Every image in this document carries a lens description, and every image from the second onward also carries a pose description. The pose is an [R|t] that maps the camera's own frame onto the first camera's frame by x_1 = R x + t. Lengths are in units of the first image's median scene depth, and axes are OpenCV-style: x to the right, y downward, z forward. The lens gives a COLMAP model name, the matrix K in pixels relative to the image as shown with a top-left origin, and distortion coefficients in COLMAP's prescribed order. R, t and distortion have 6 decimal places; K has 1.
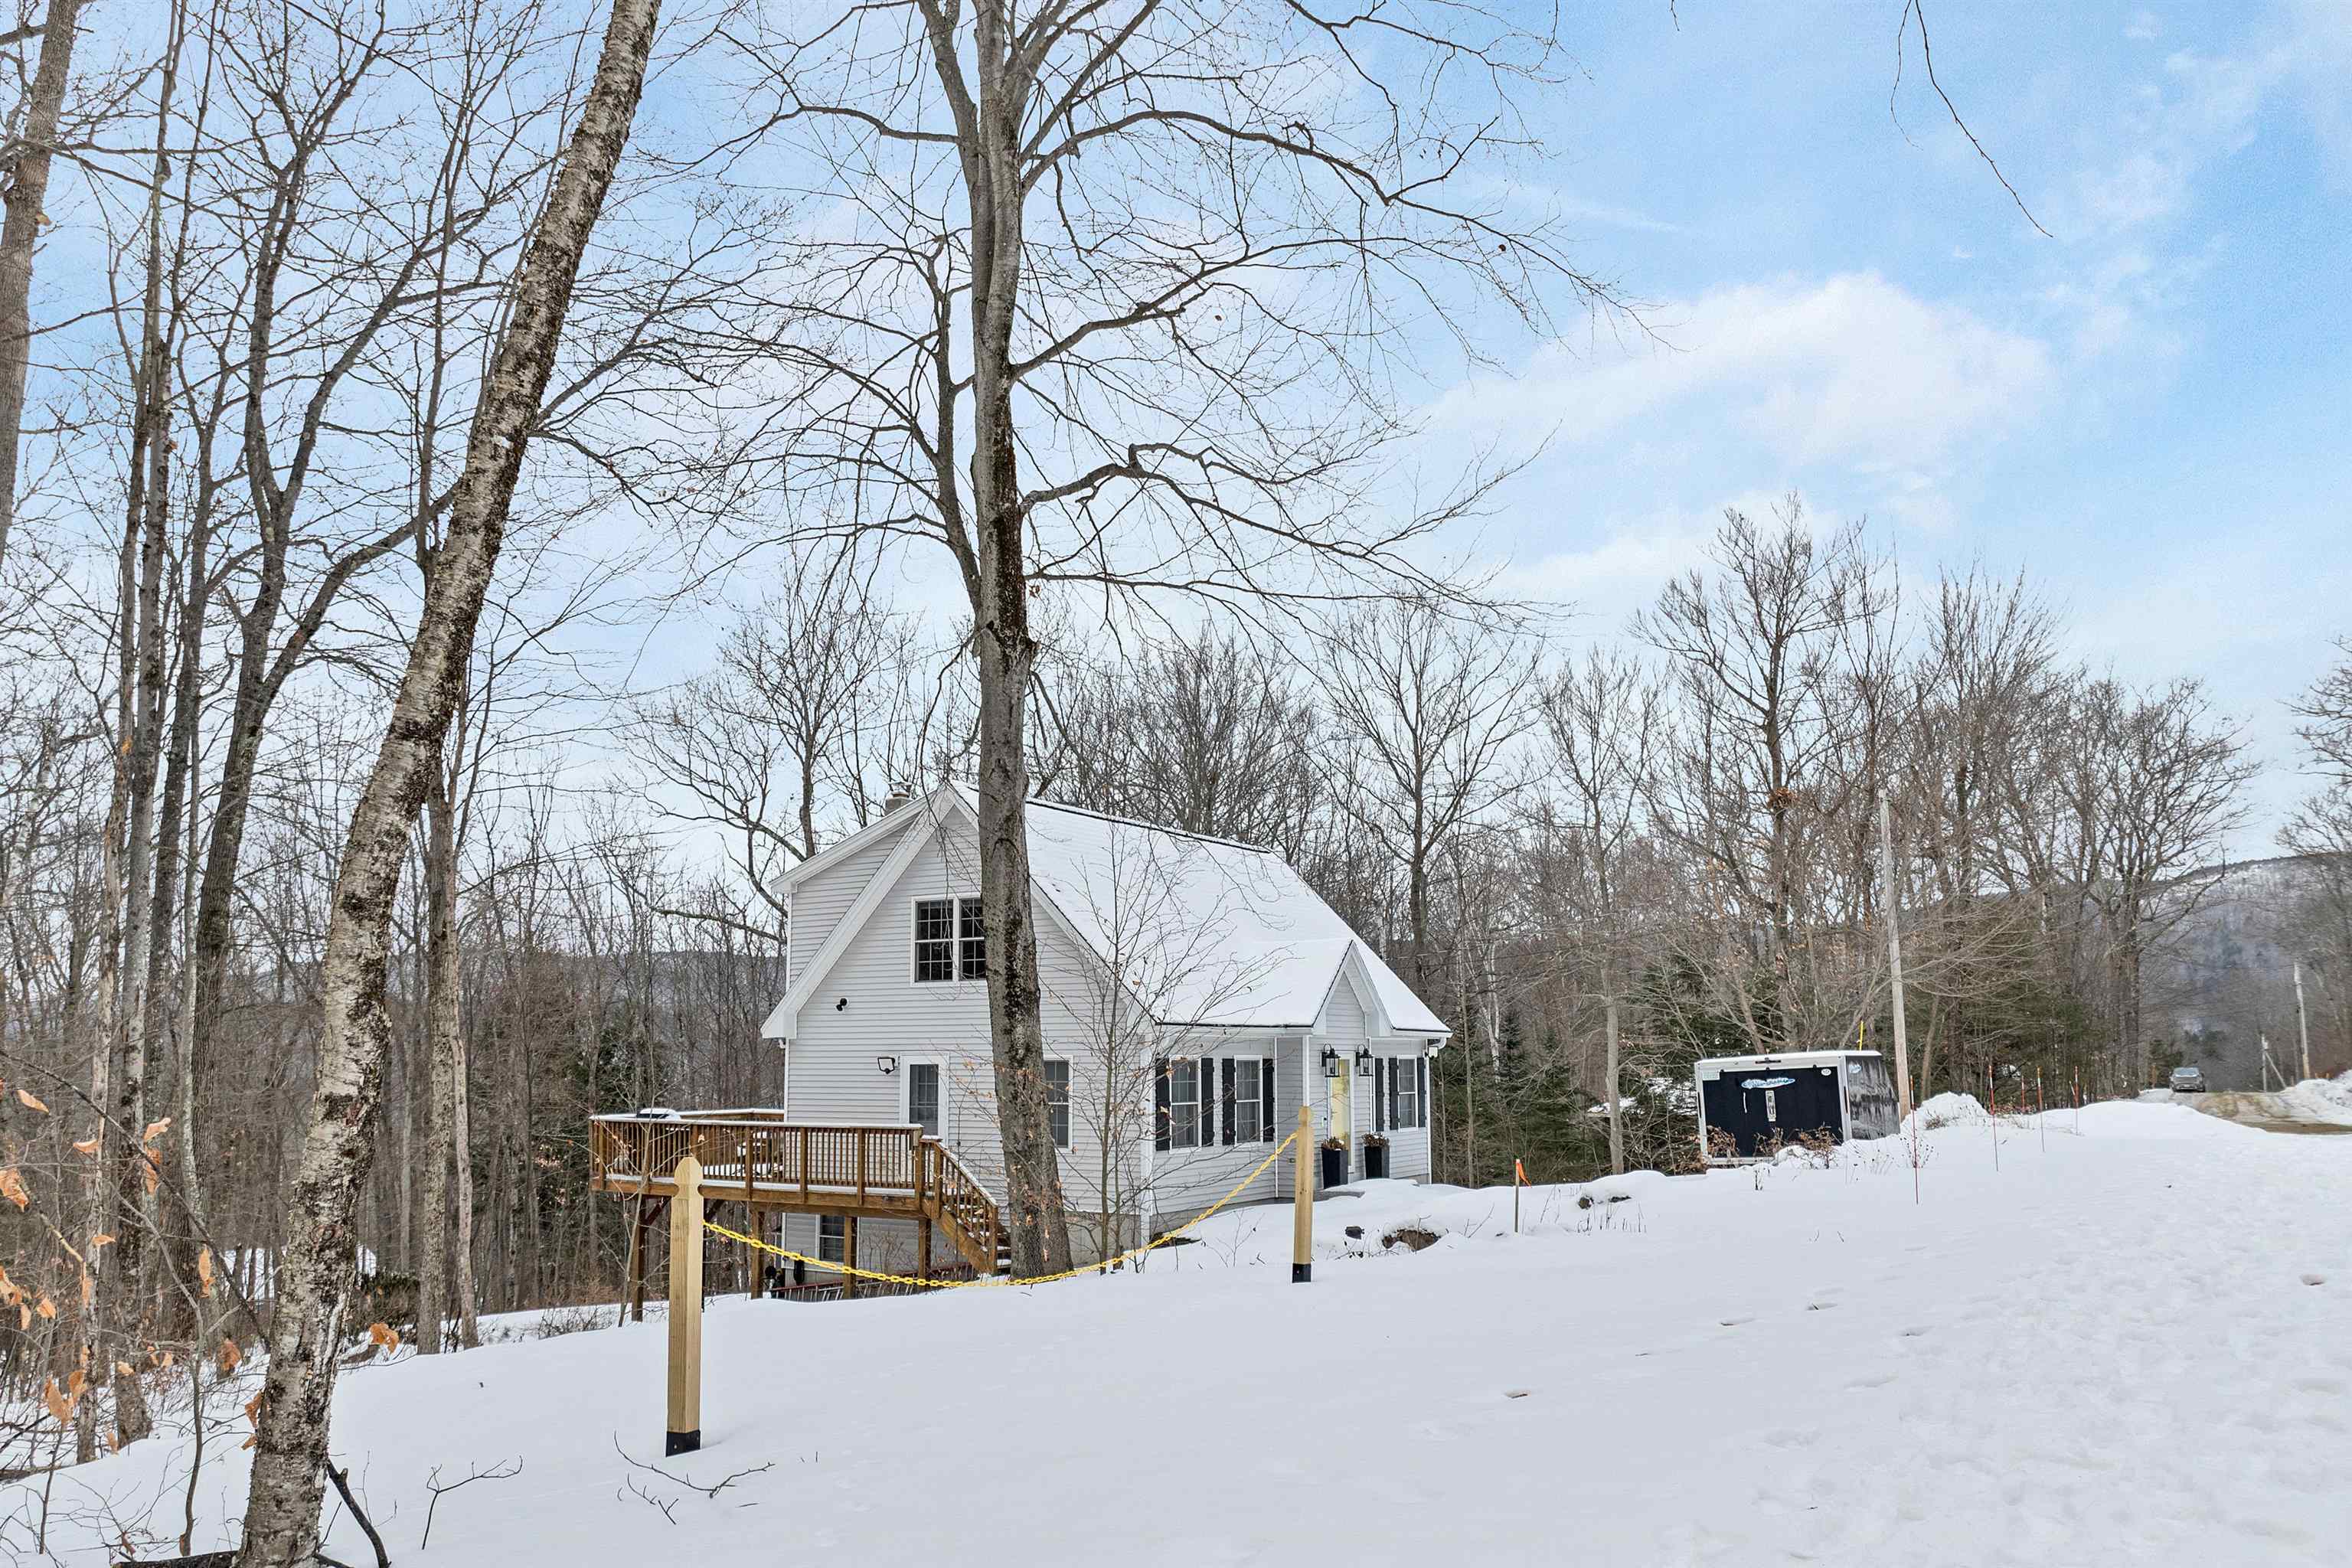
lens RADIAL K [[1698.5, 0, 1187.3], [0, 1698.5, 870.3], [0, 0, 1]] dist [-0.042311, 0.000255]
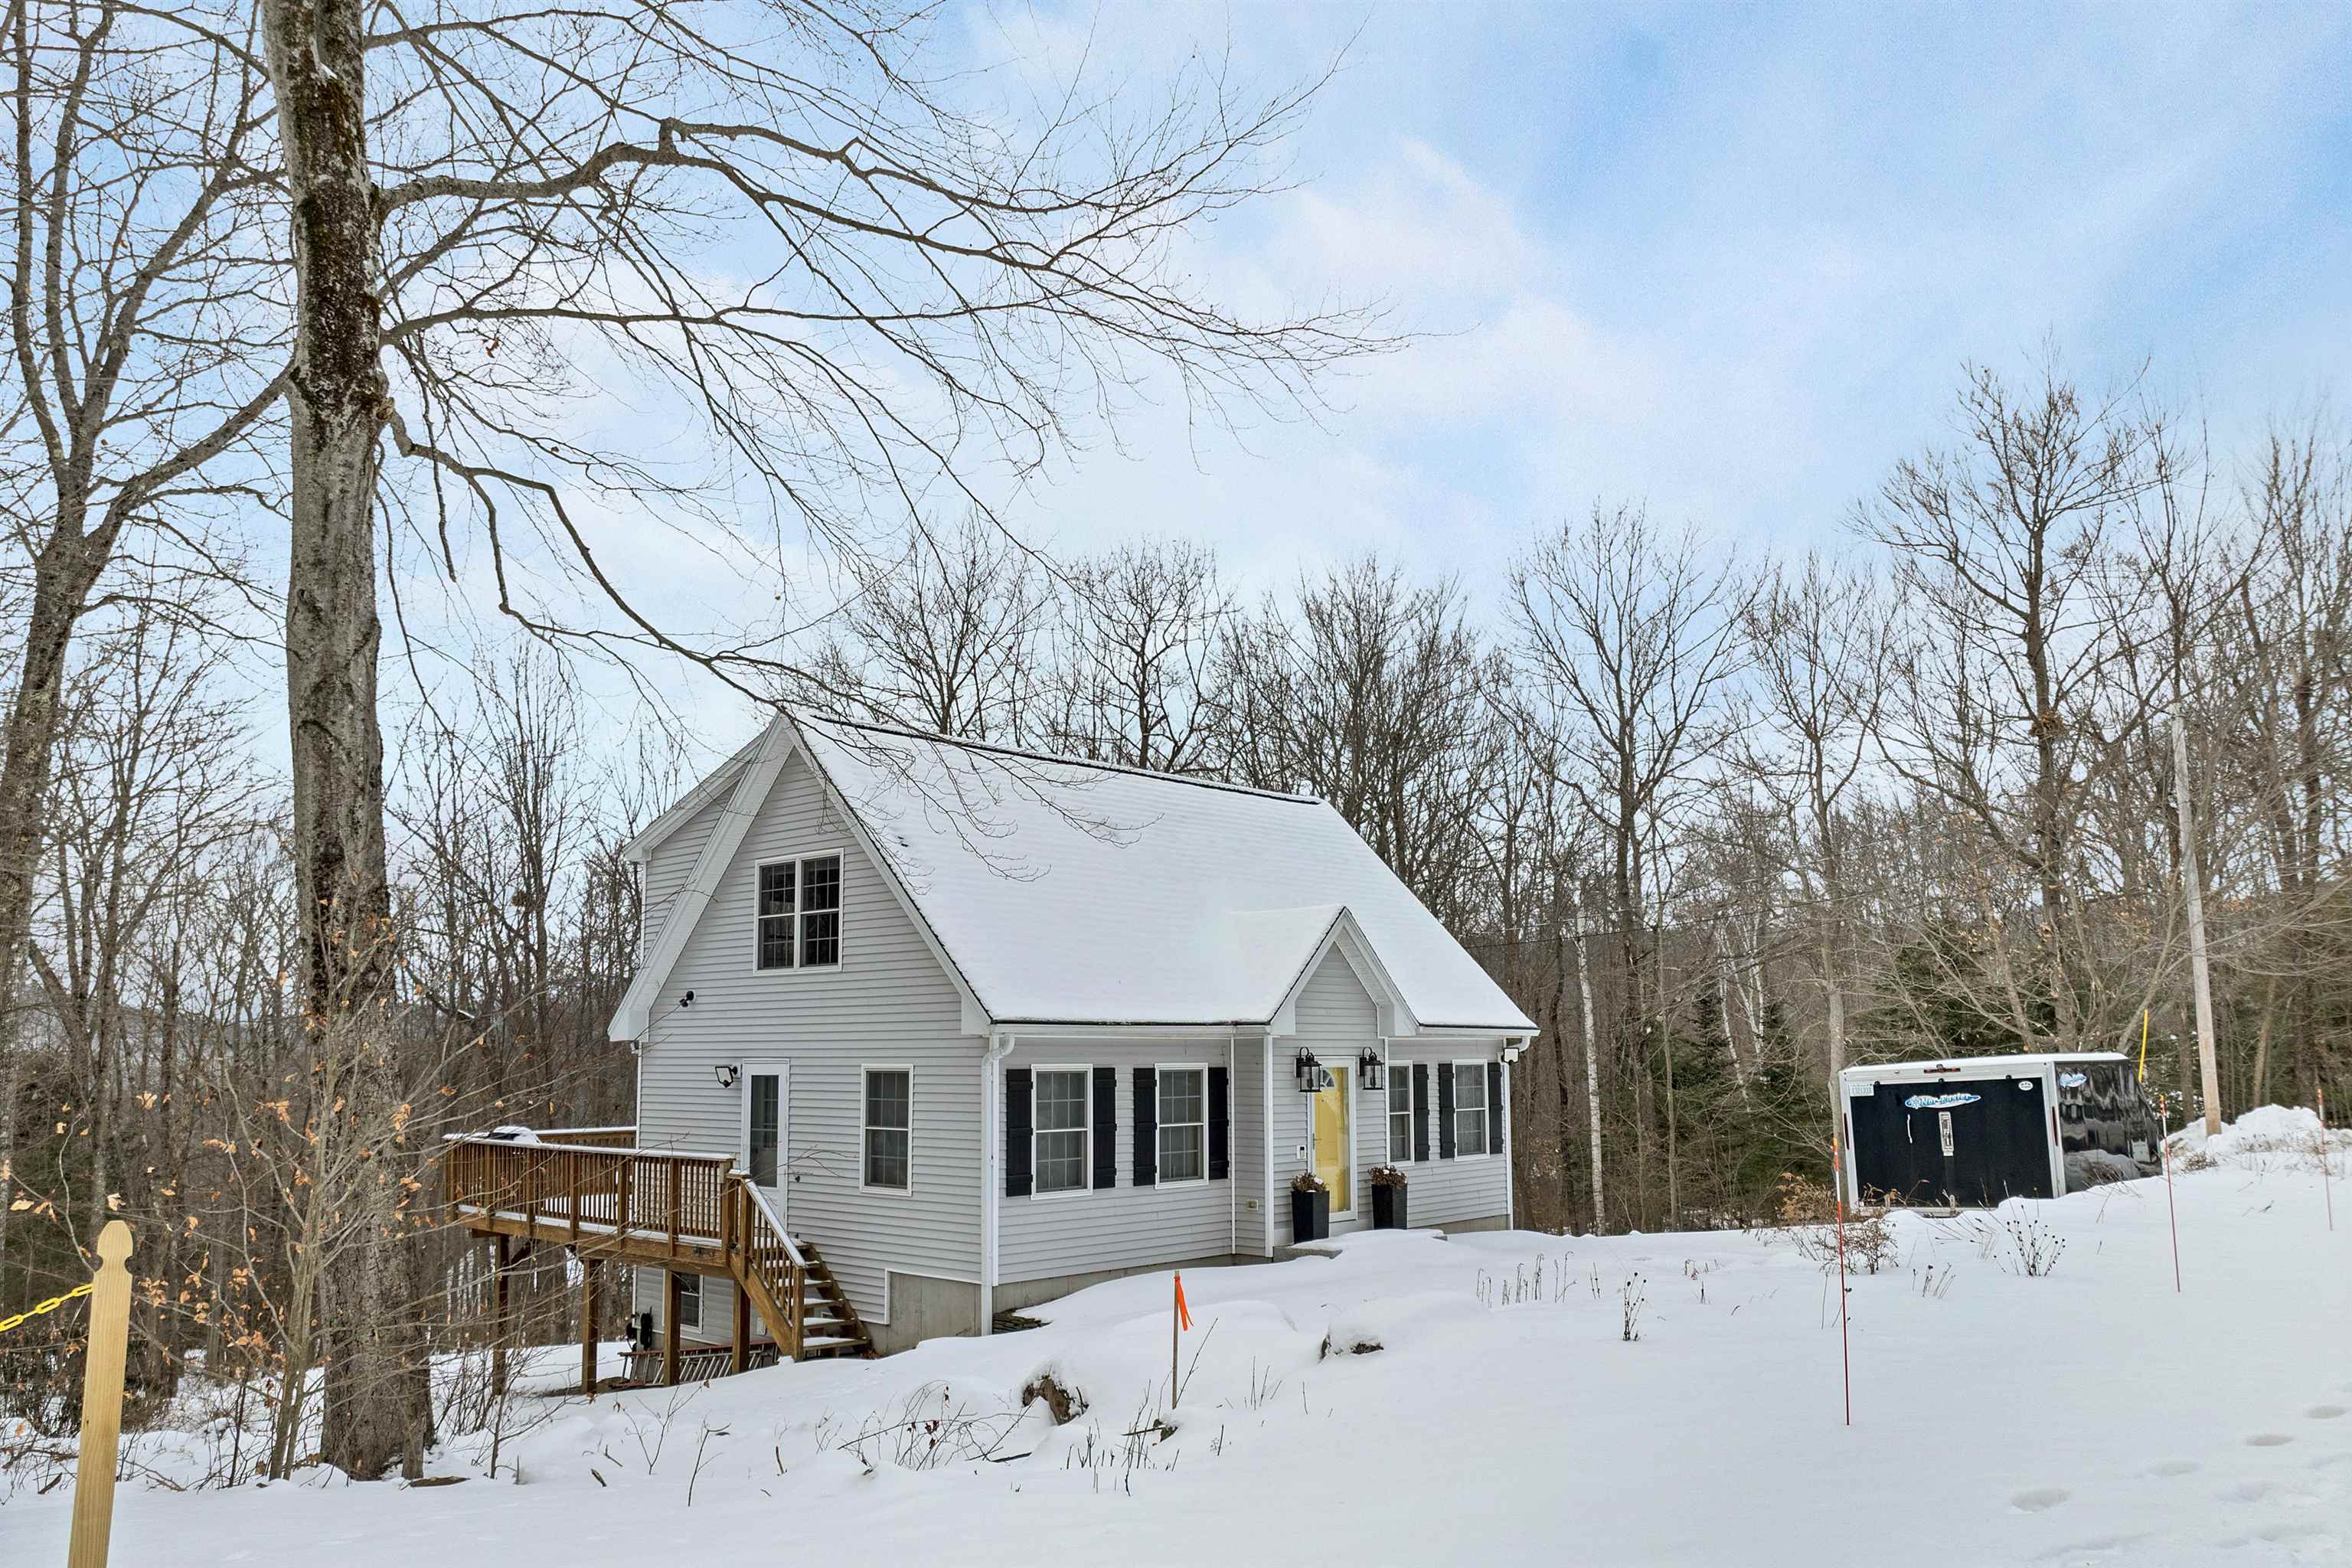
lens RADIAL K [[1698.5, 0, 1187.3], [0, 1698.5, 870.3], [0, 0, 1]] dist [-0.042311, 0.000255]
pose [[0.981562, -0.022736, -0.189787, 0.171441], [0.023403, 0.999725, 0.001275, 0.022776], [0.189706, -0.005693, 0.981825, 0.259832]]
